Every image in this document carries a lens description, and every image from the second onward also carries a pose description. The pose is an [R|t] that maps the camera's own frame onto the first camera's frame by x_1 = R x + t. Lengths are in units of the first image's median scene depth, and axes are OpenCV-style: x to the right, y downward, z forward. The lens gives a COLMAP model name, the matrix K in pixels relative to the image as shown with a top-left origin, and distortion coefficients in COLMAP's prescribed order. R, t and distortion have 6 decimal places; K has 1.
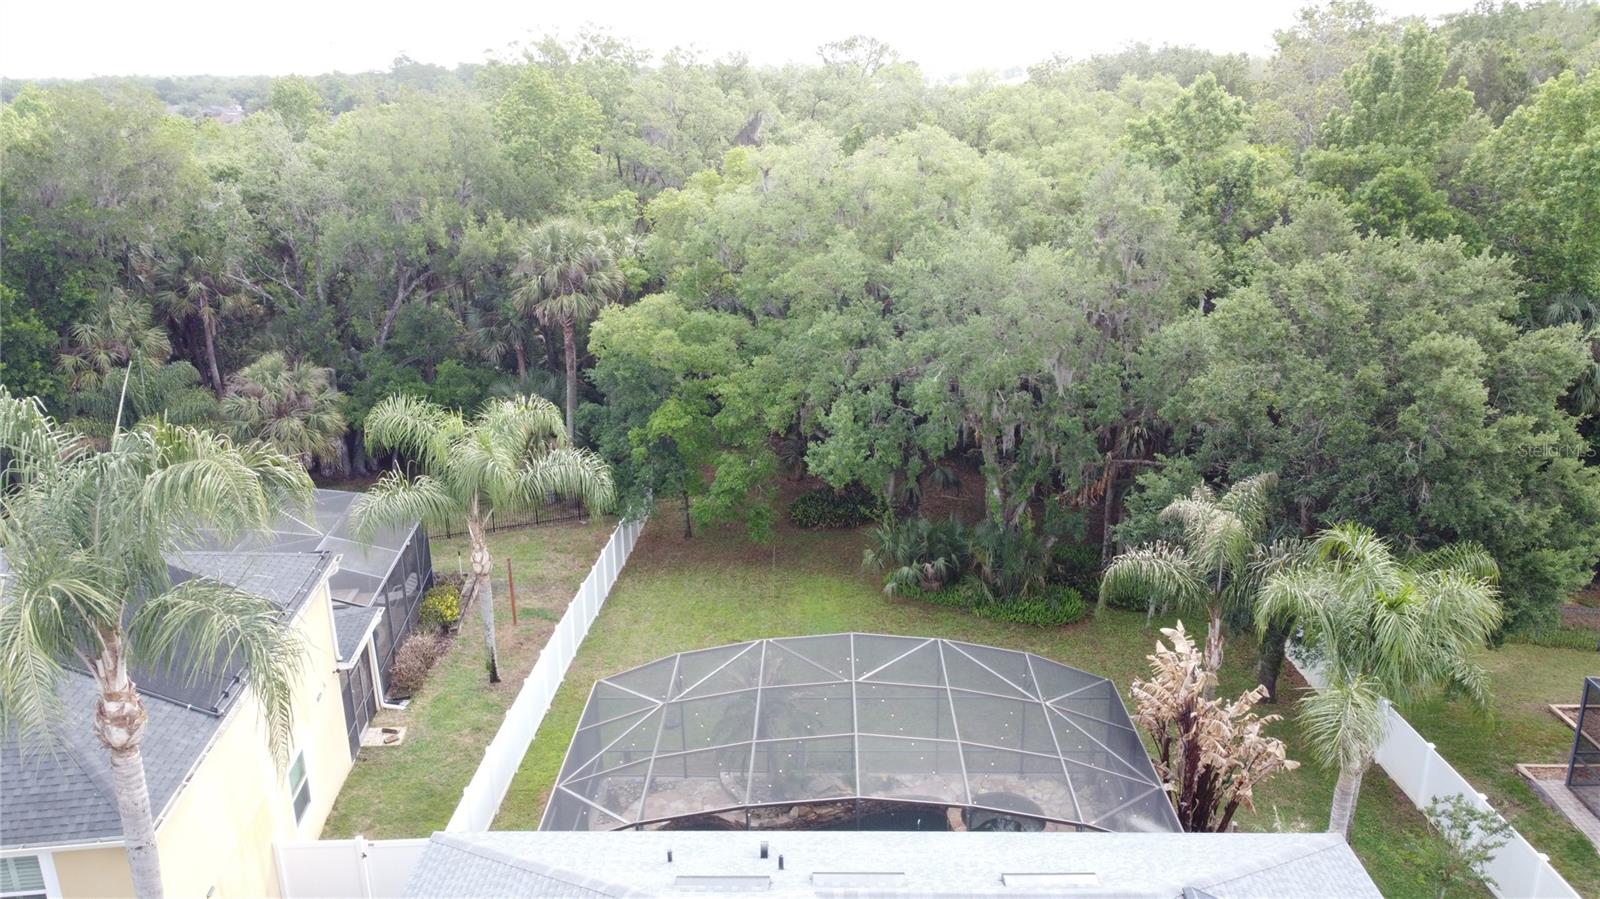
lens RADIAL K [[1211.5, 0, 800.9], [0, 1211.5, 451.6], [0, 0, 1]] dist [0.000782, -0.004944]
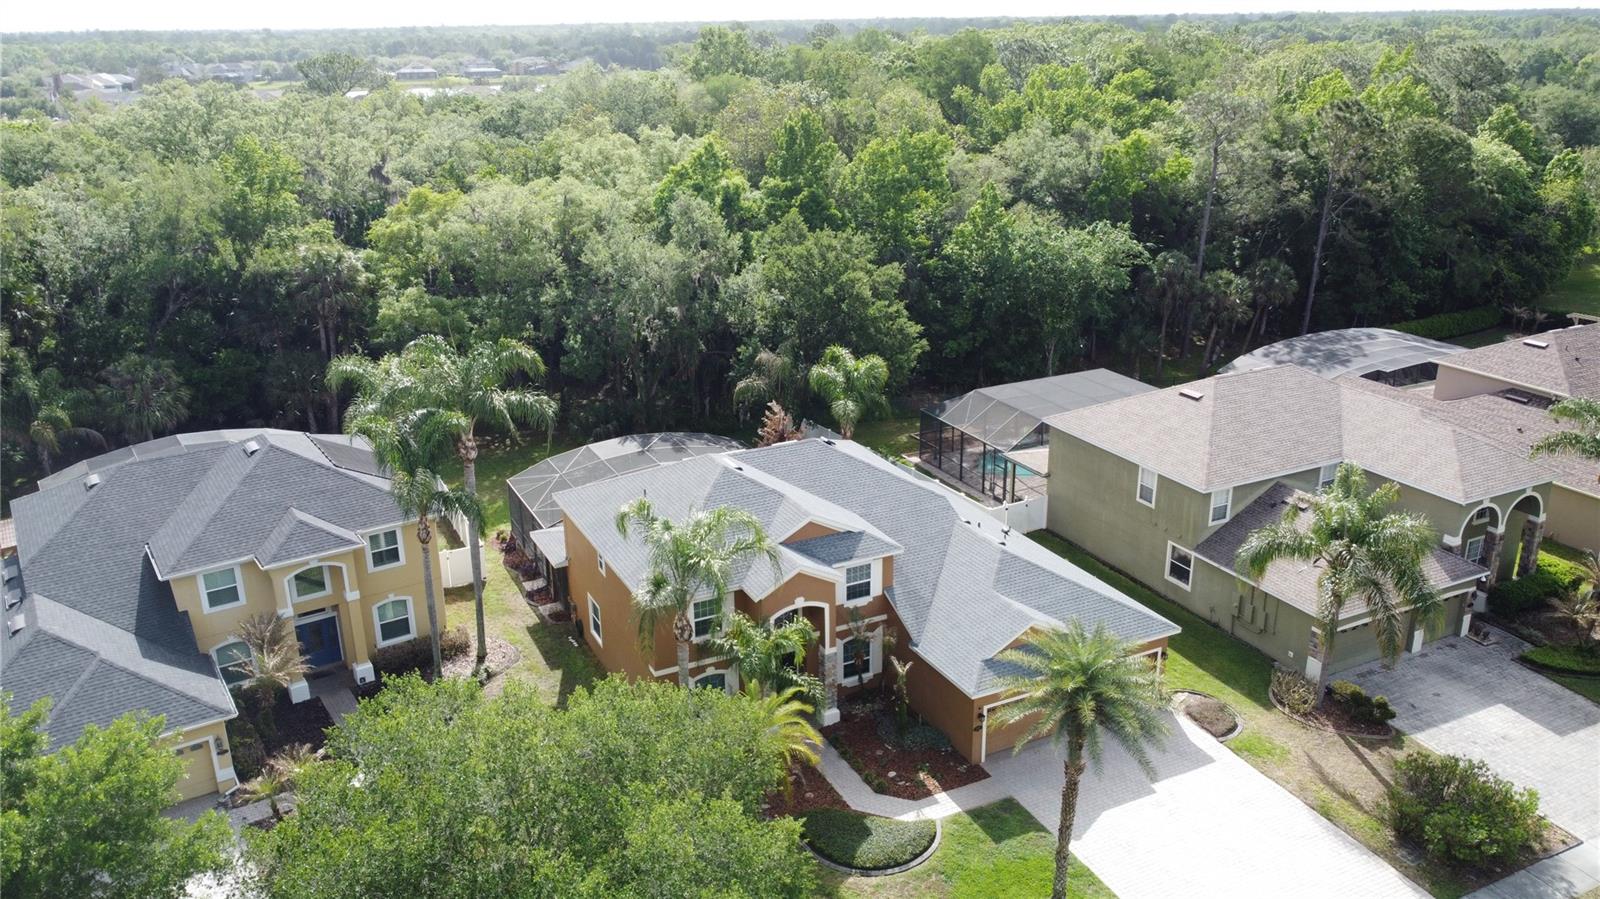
lens RADIAL K [[1211.5, 0, 800.7], [0, 1211.5, 454.2], [0, 0, 1]] dist [0.000782, -0.004944]
pose [[0.882161, -0.151443, 0.445934, -0.399318], [0.138942, 0.988431, 0.060820, 0.059568], [-0.449986, 0.008306, 0.892997, -0.640938]]
